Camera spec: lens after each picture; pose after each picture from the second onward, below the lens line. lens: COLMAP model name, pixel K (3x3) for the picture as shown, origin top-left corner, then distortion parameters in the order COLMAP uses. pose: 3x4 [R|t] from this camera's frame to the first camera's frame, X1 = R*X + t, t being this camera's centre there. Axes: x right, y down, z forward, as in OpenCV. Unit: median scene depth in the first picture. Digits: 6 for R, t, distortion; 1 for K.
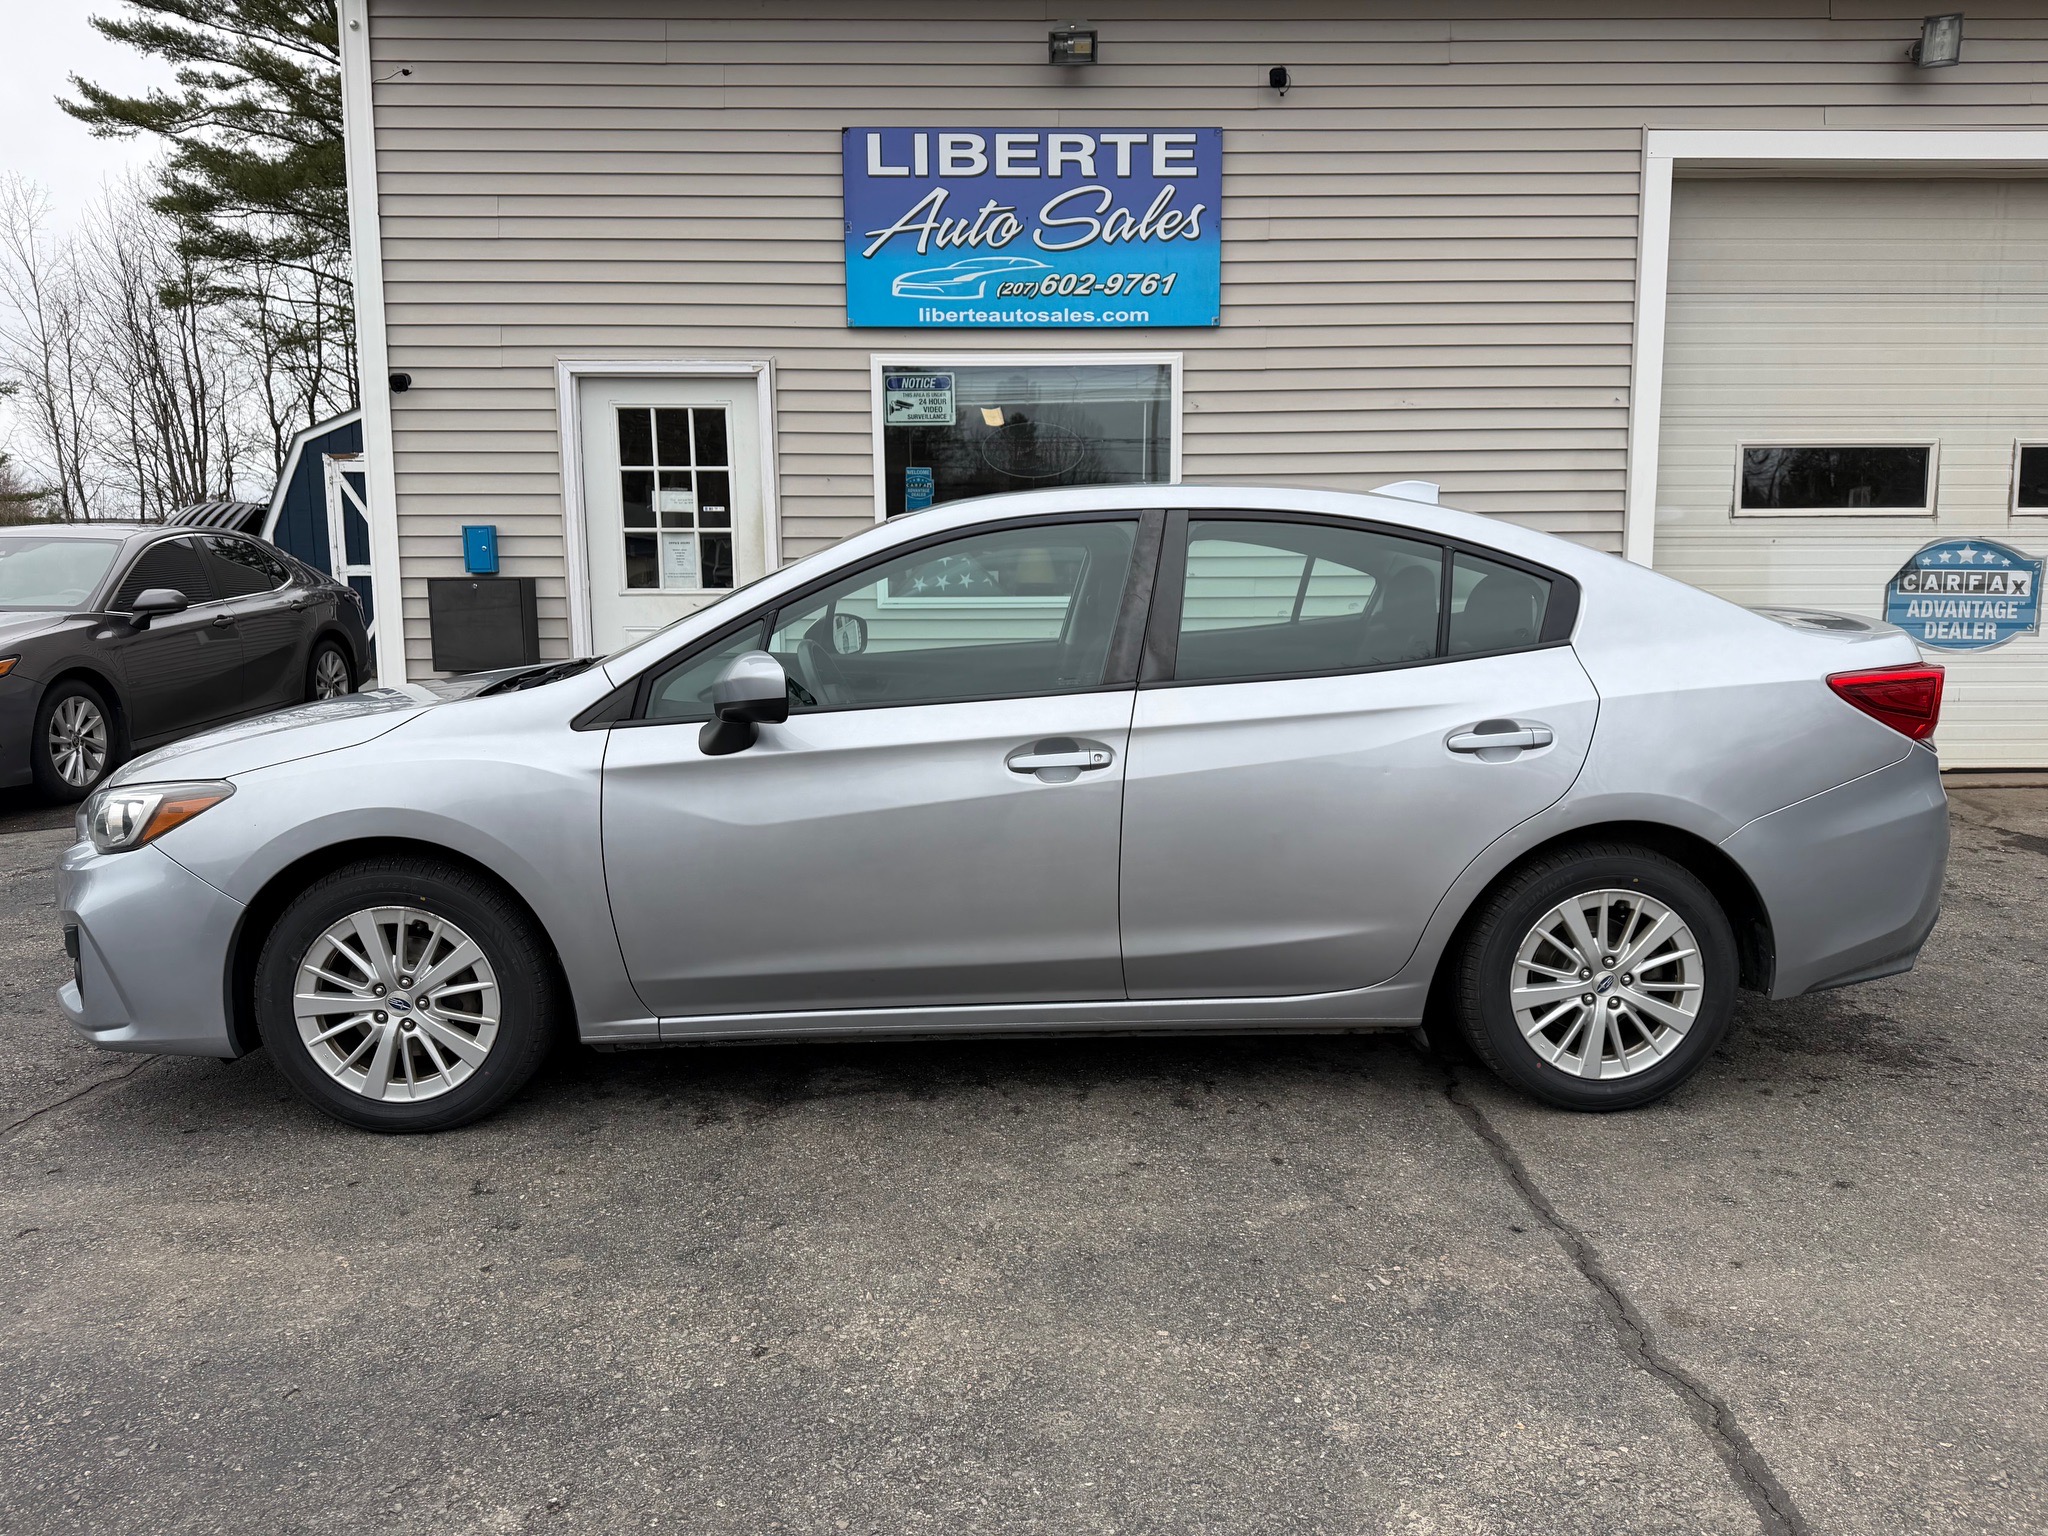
lens RADIAL K [[1419.4, 0, 1042.0], [0, 1419.4, 778.9], [0, 0, 1]] dist [0.067137, -0.080847]
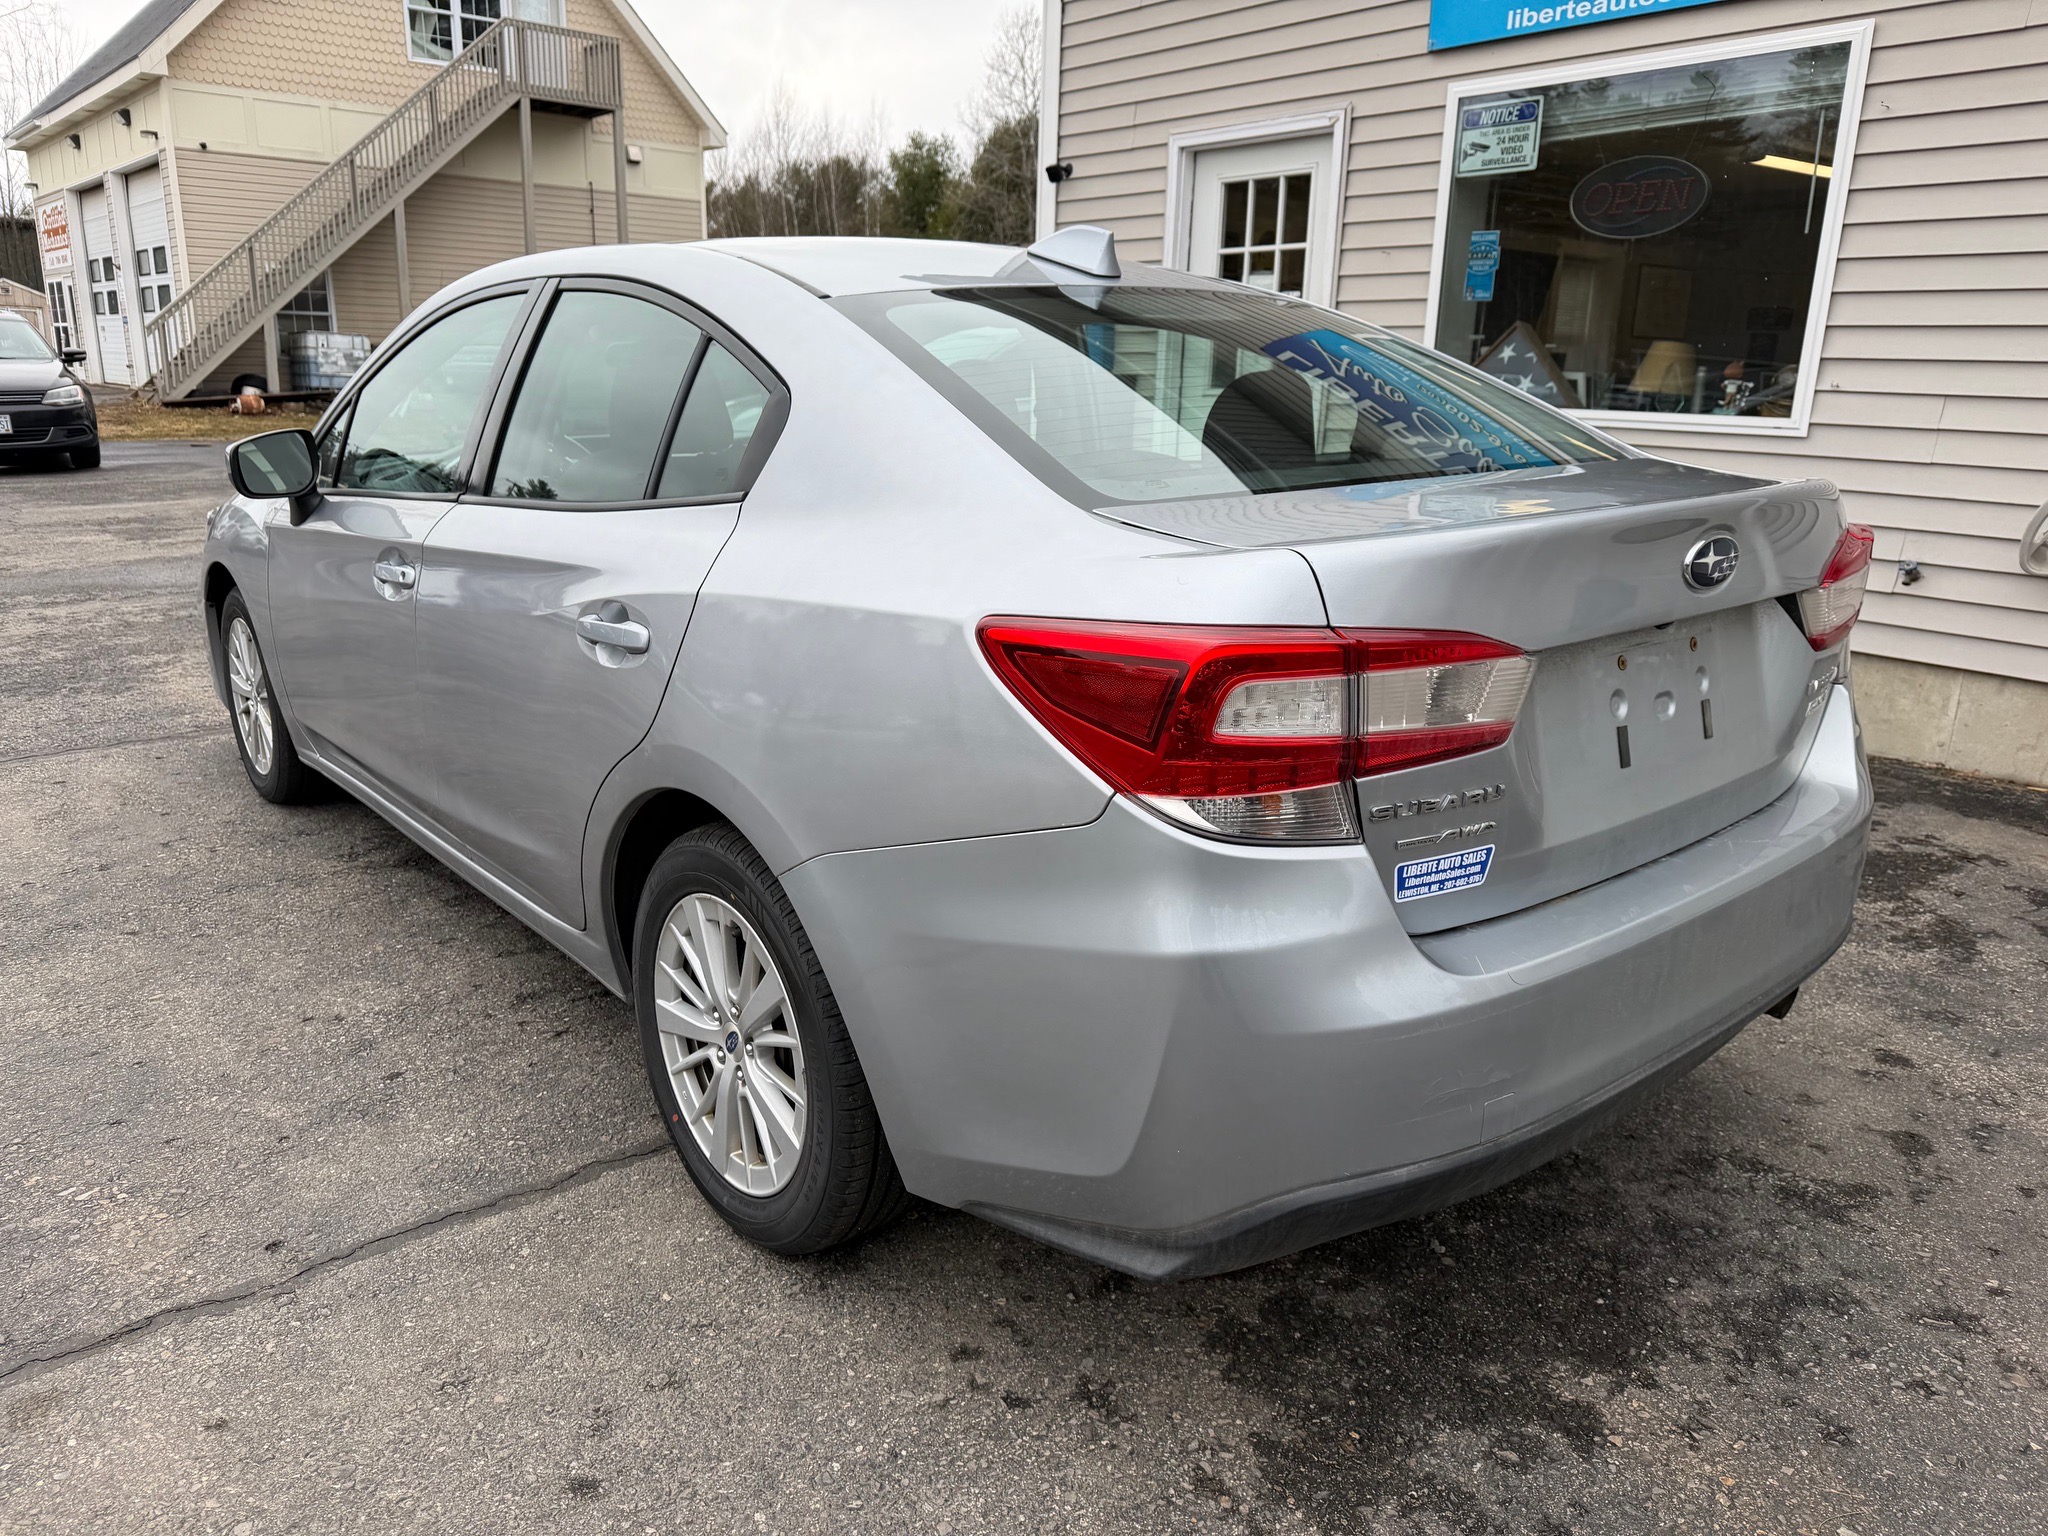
lens RADIAL K [[1449.1, 0, 1018.9], [0, 1449.1, 780.5], [0, 0, 1]] dist [-0.004899, -0.004009]
pose [[0.605851, 0.237937, -0.759164, 0.426106], [-0.137391, 0.971184, 0.194744, -0.051302], [0.783625, -0.013684, 0.621083, 0.324854]]
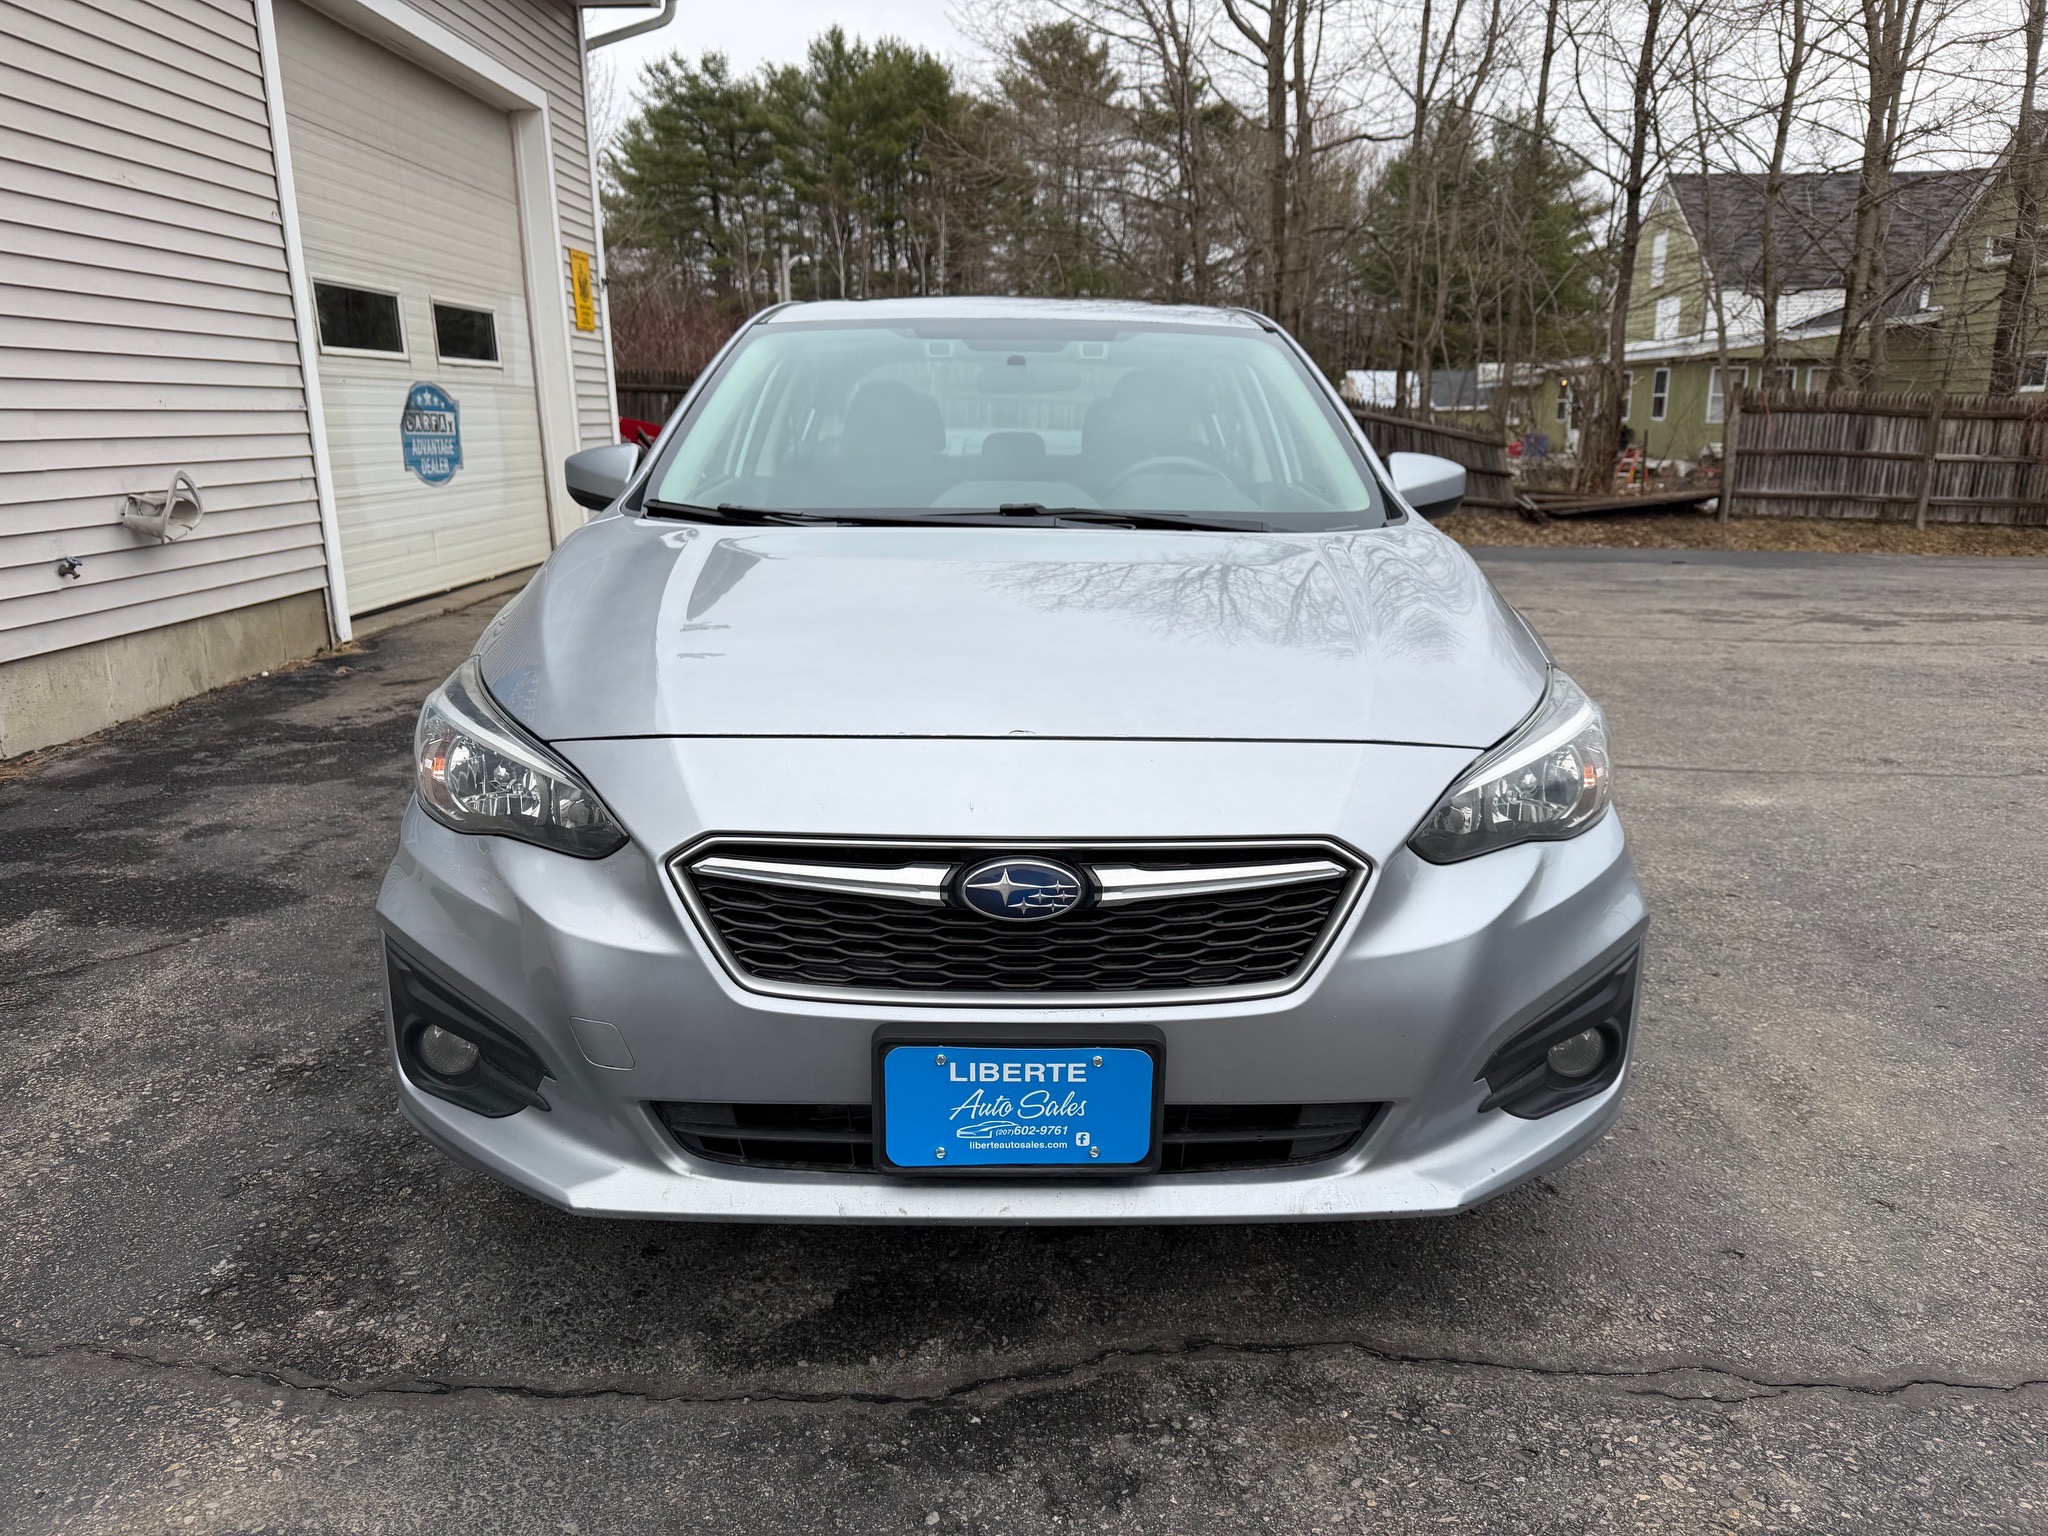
lens RADIAL K [[1408.9, 0, 1020.4], [0, 1408.9, 811.0], [0, 0, 1]] dist [0.002129, -0.007590]
pose [[0.037813, -0.265886, 0.963263, -0.546273], [0.150753, 0.954437, 0.257532, -0.063984], [-0.987848, 0.135477, 0.076173, 0.532104]]
